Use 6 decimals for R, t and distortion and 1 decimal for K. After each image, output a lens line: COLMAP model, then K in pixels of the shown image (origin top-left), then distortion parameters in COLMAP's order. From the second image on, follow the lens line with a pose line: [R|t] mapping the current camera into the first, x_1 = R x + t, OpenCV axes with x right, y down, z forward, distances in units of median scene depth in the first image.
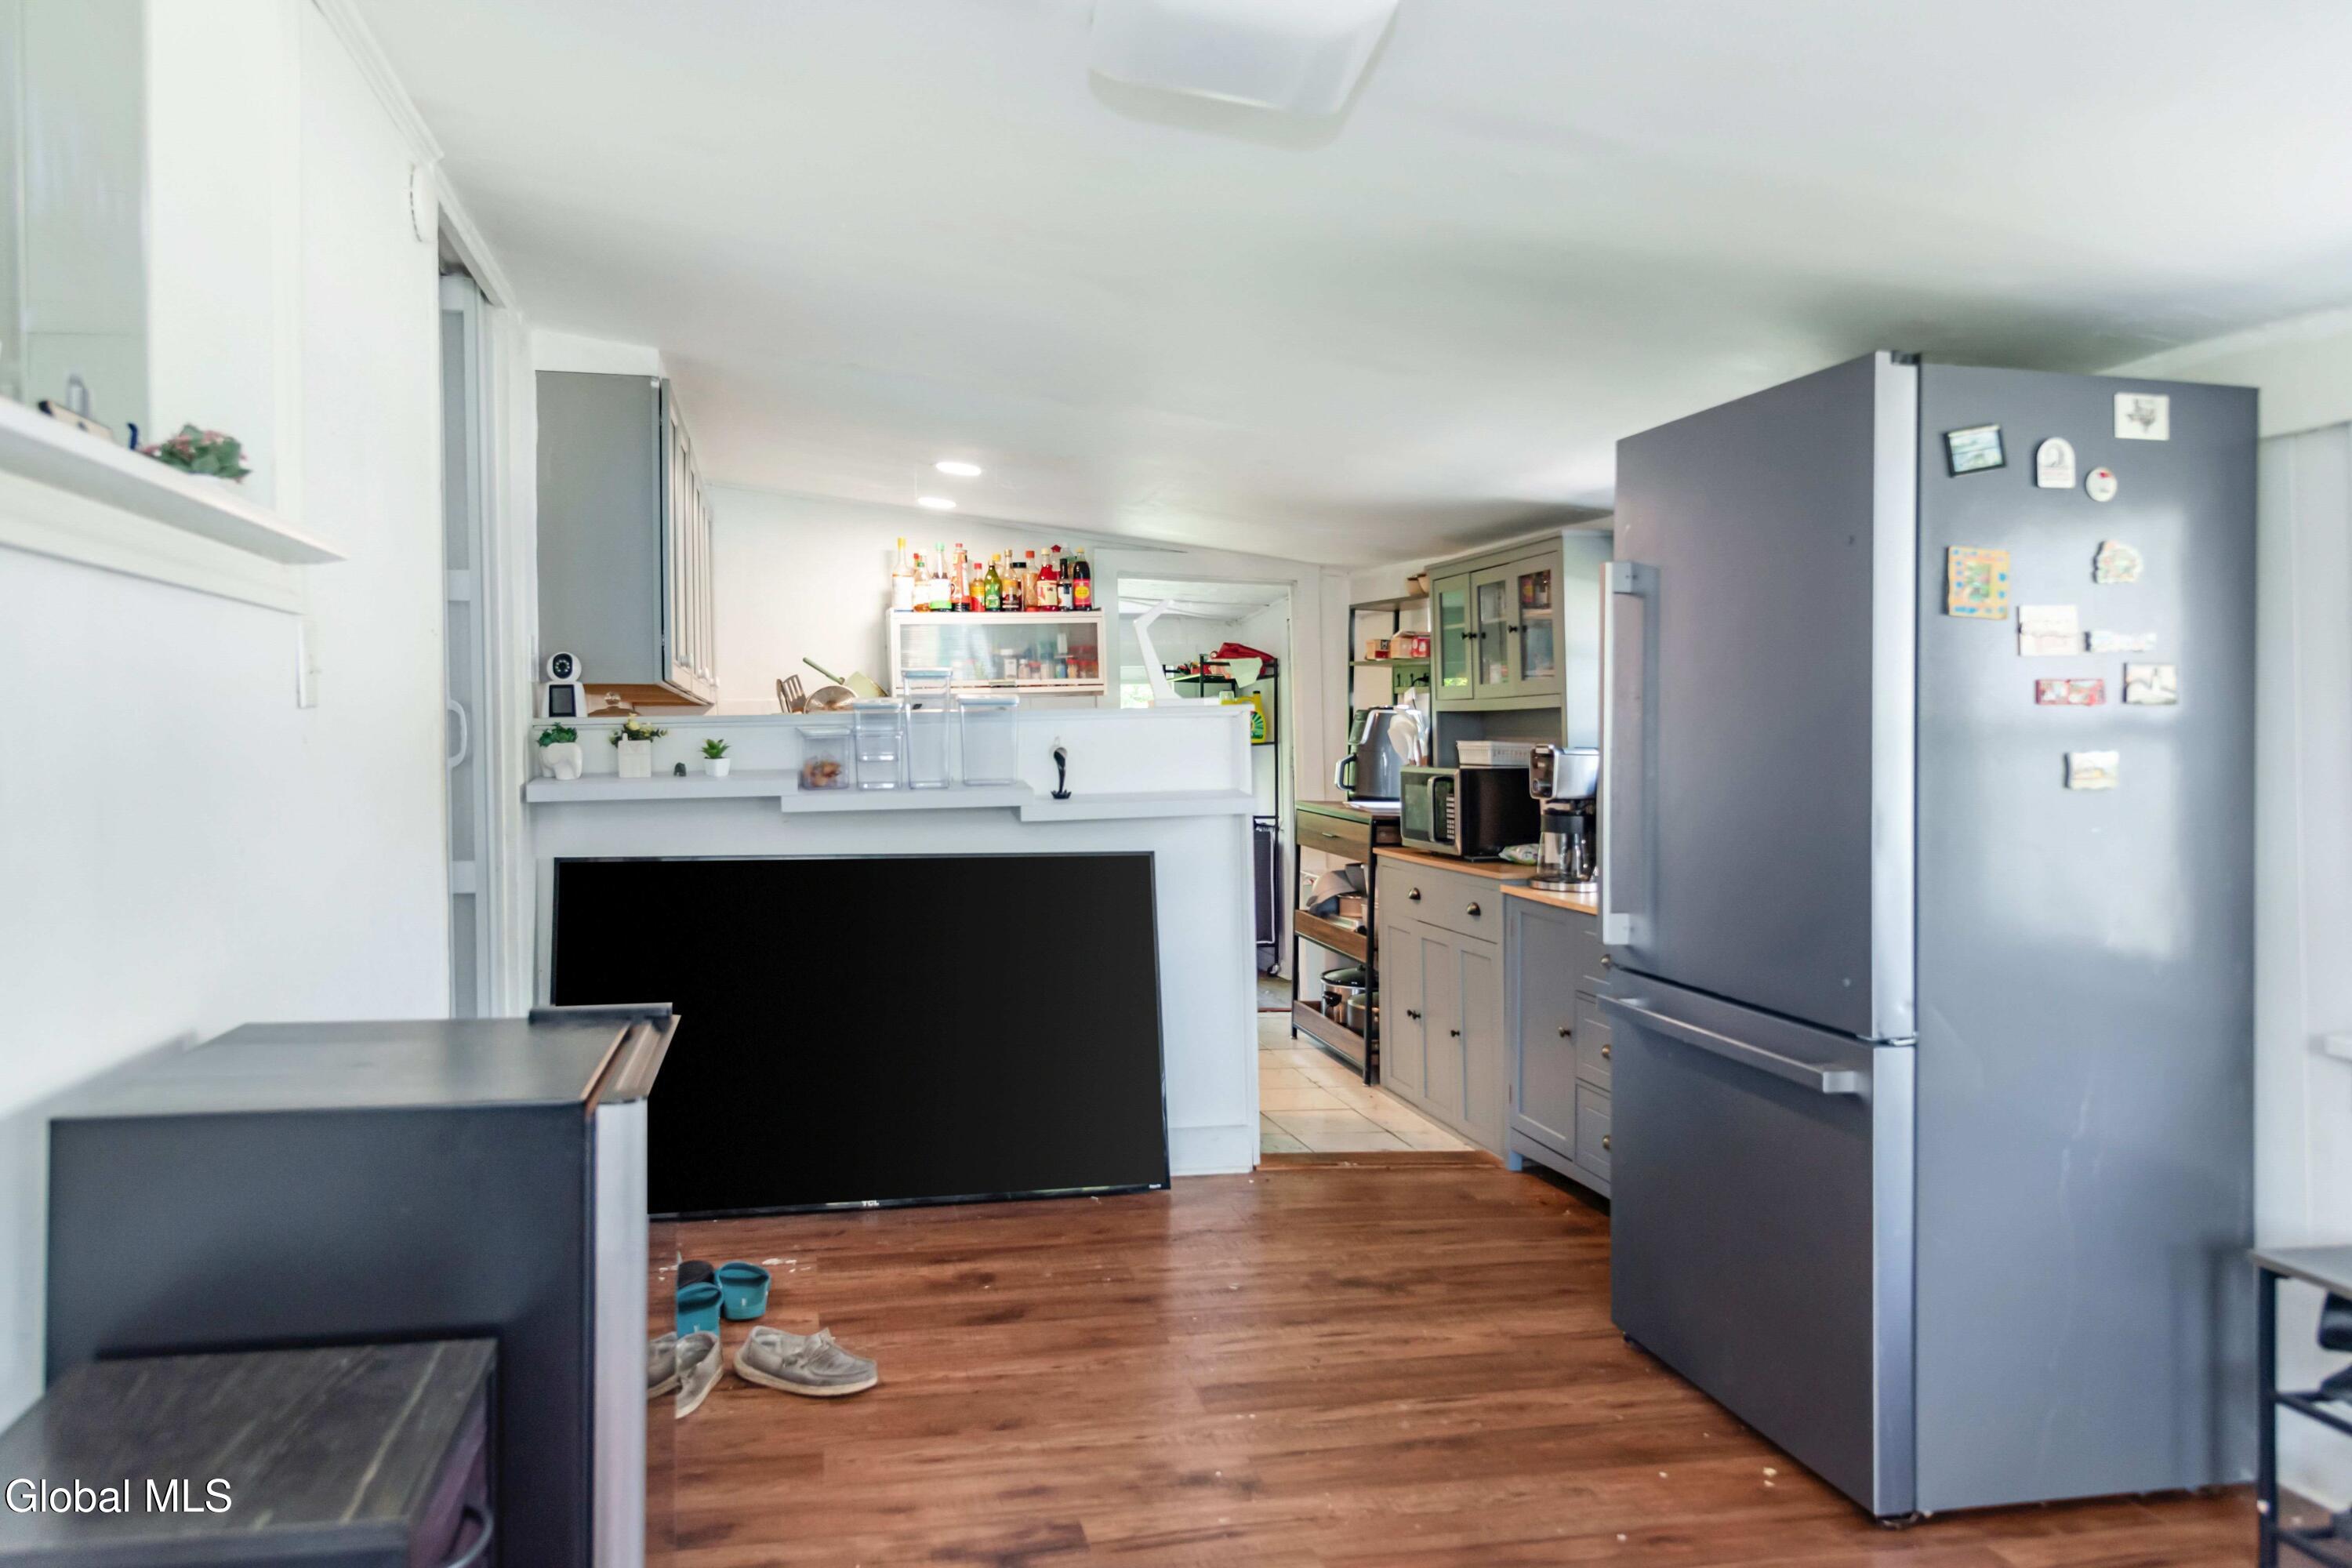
lens RADIAL K [[1855.4, 0, 1170.8], [0, 1855.4, 778.4], [0, 0, 1]] dist [0.016806, -0.000731]
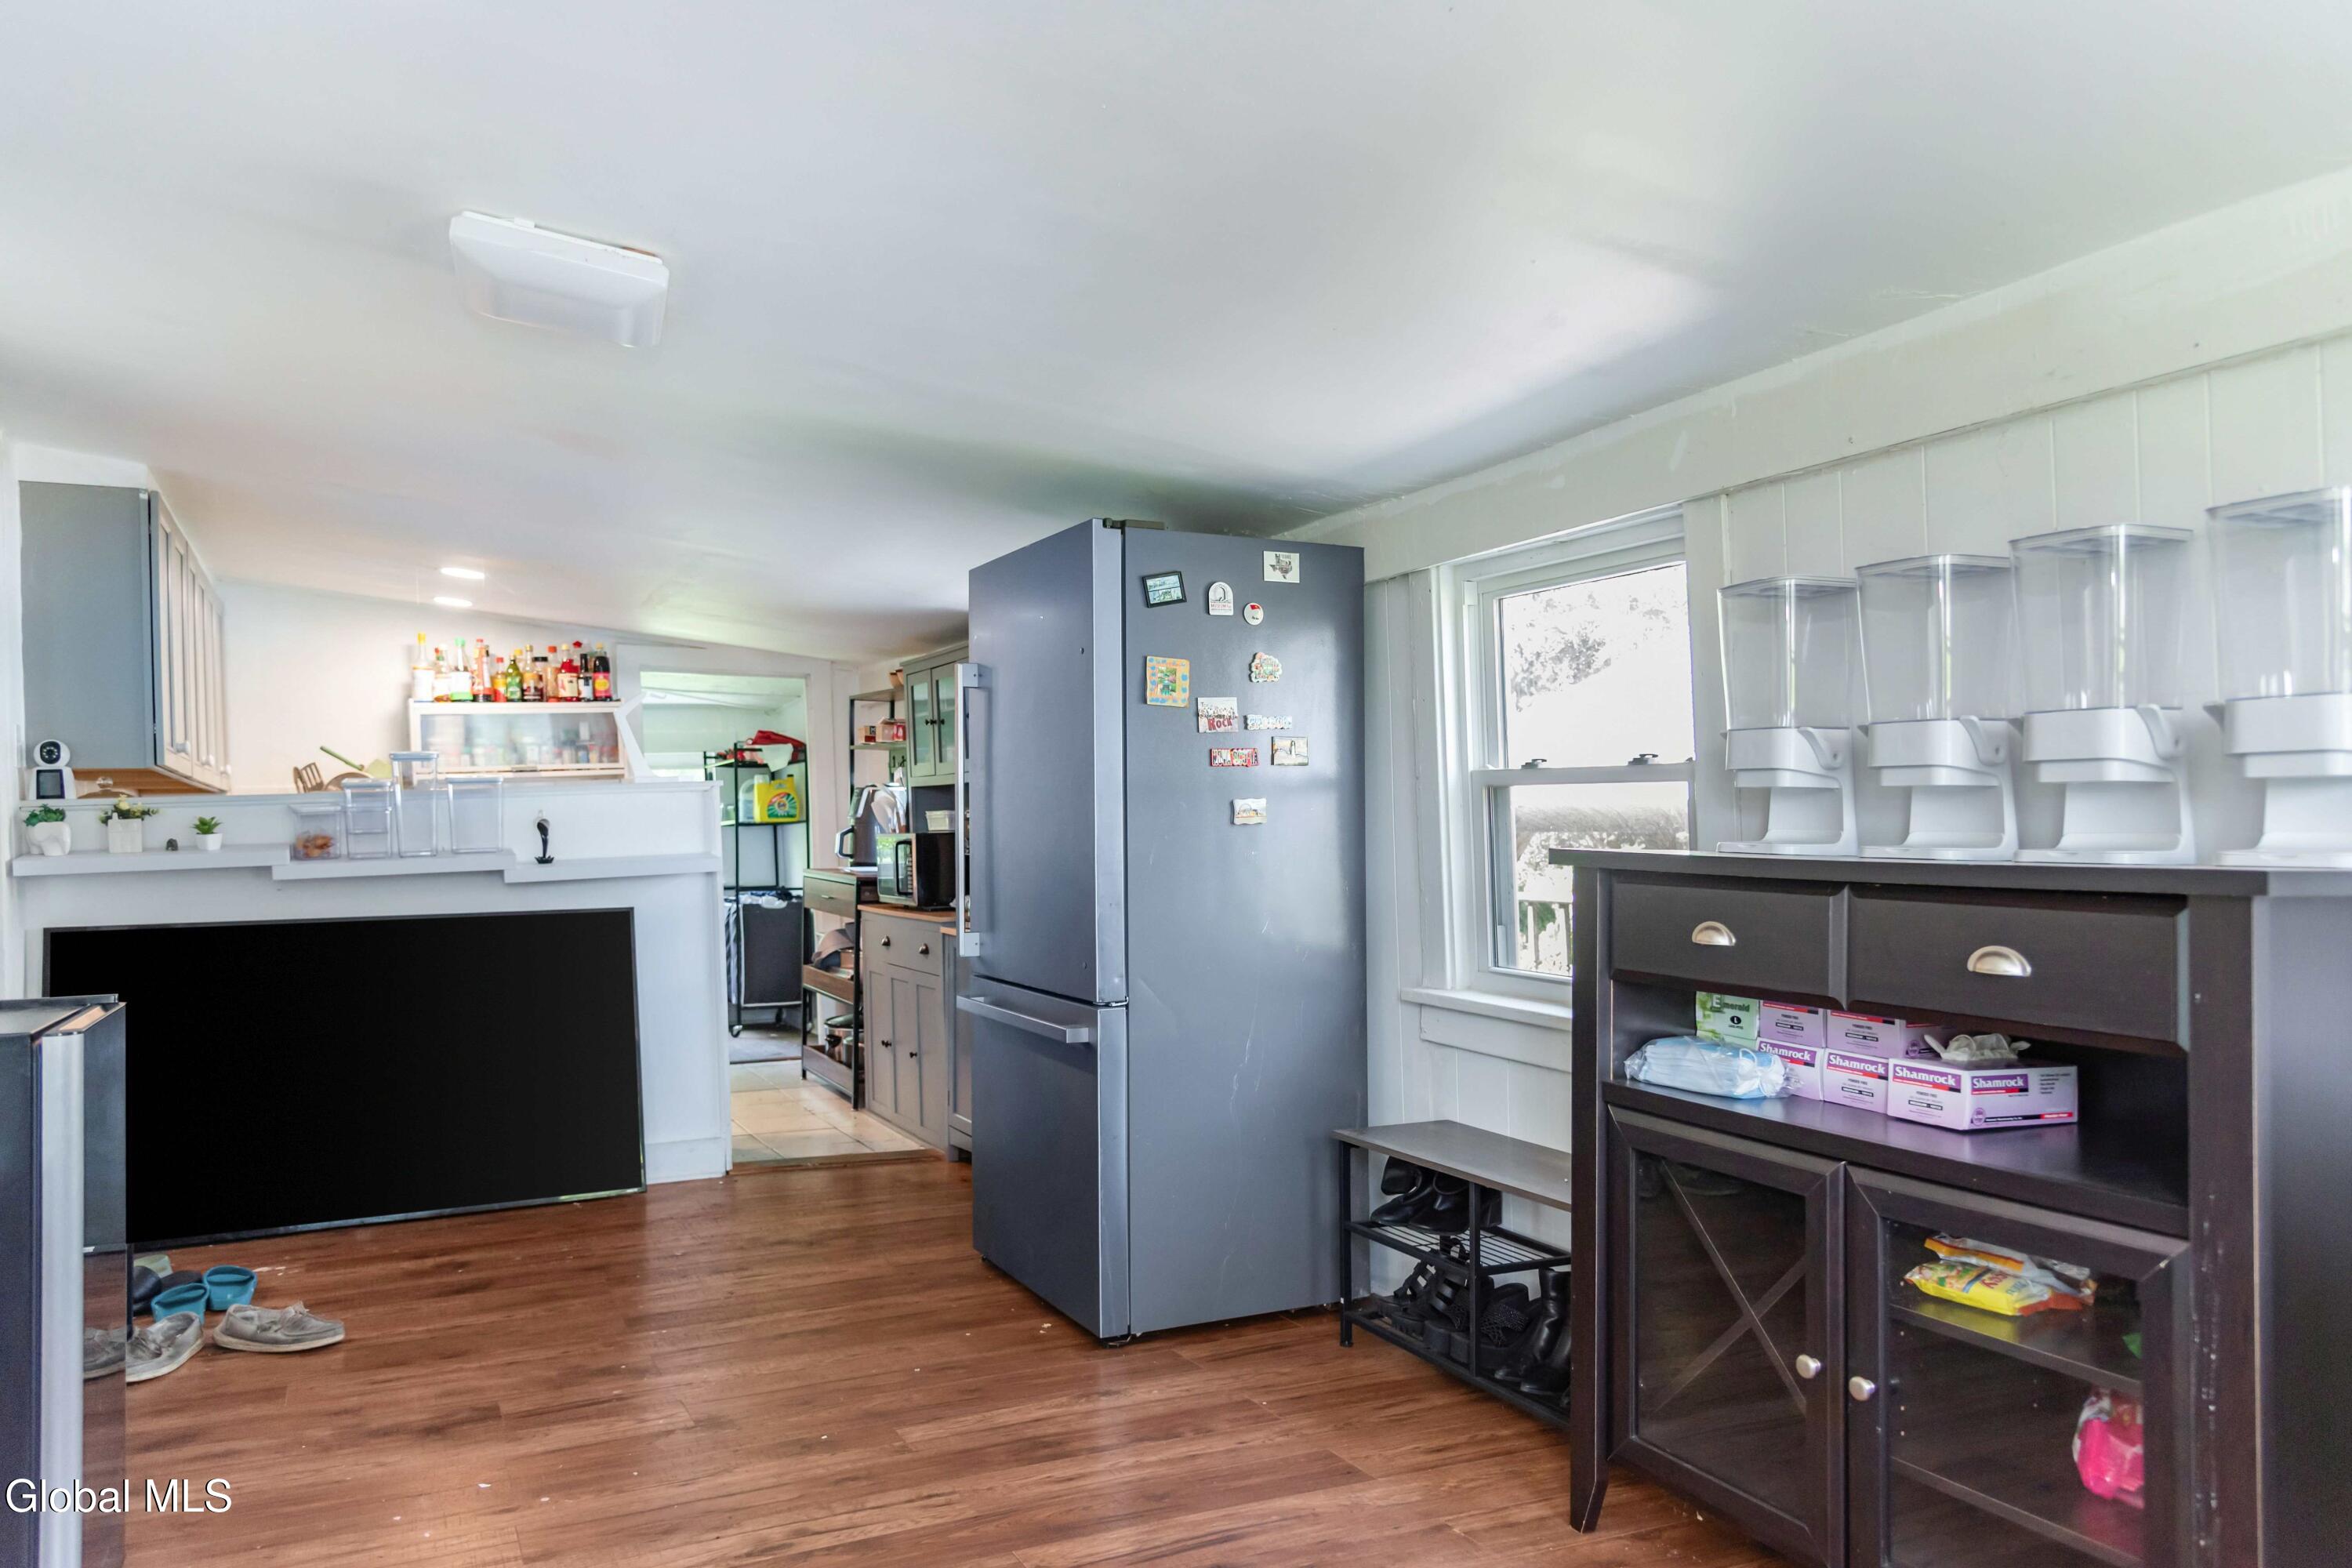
lens RADIAL K [[1662.6, 0, 1156.2], [0, 1662.6, 815.5], [0, 0, 1]] dist [0.012500, -0.010057]
pose [[0.965786, -0.019087, 0.258637, 0.057041], [0.024588, 0.999535, -0.018053, 0.012635], [-0.258172, 0.023794, 0.965806, -0.140869]]
